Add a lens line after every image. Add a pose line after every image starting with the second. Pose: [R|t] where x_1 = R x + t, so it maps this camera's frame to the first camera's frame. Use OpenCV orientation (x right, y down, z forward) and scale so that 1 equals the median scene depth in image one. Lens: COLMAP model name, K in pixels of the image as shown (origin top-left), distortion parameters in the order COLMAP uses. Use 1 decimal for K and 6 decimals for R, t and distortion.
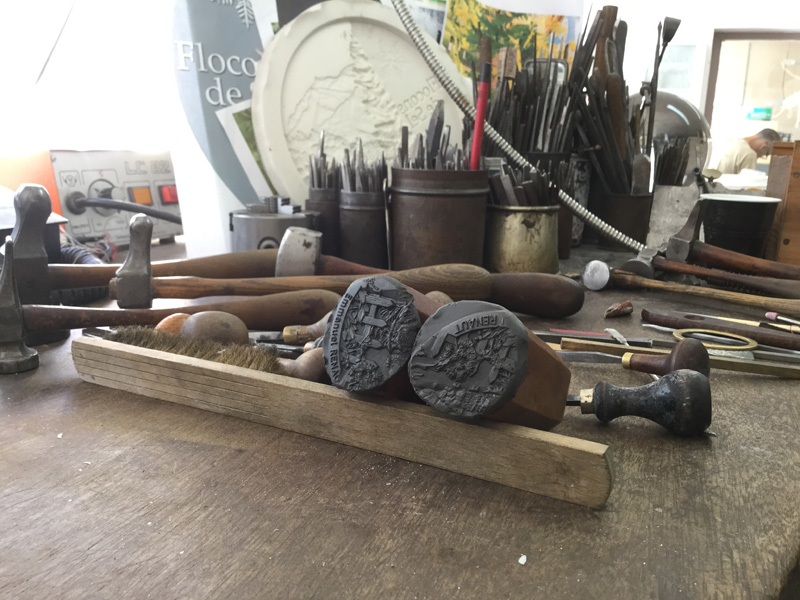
lens RADIAL K [[705.5, 0, 400.0], [0, 705.5, 300.0], [0, 0, 1]] dist [0.124366, -0.285820]
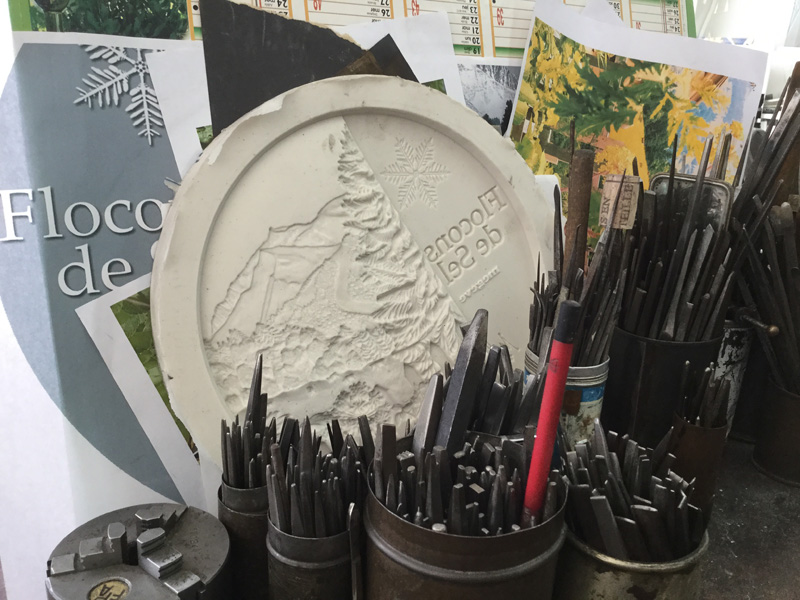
lens RADIAL K [[705.5, 0, 400.0], [0, 705.5, 300.0], [0, 0, 1]] dist [0.124366, -0.285820]
pose [[0.990659, 0.056395, -0.124154, 0.054361], [-0.045249, 0.994838, 0.090834, -0.294591], [0.128636, -0.084367, 0.988097, 0.425808]]
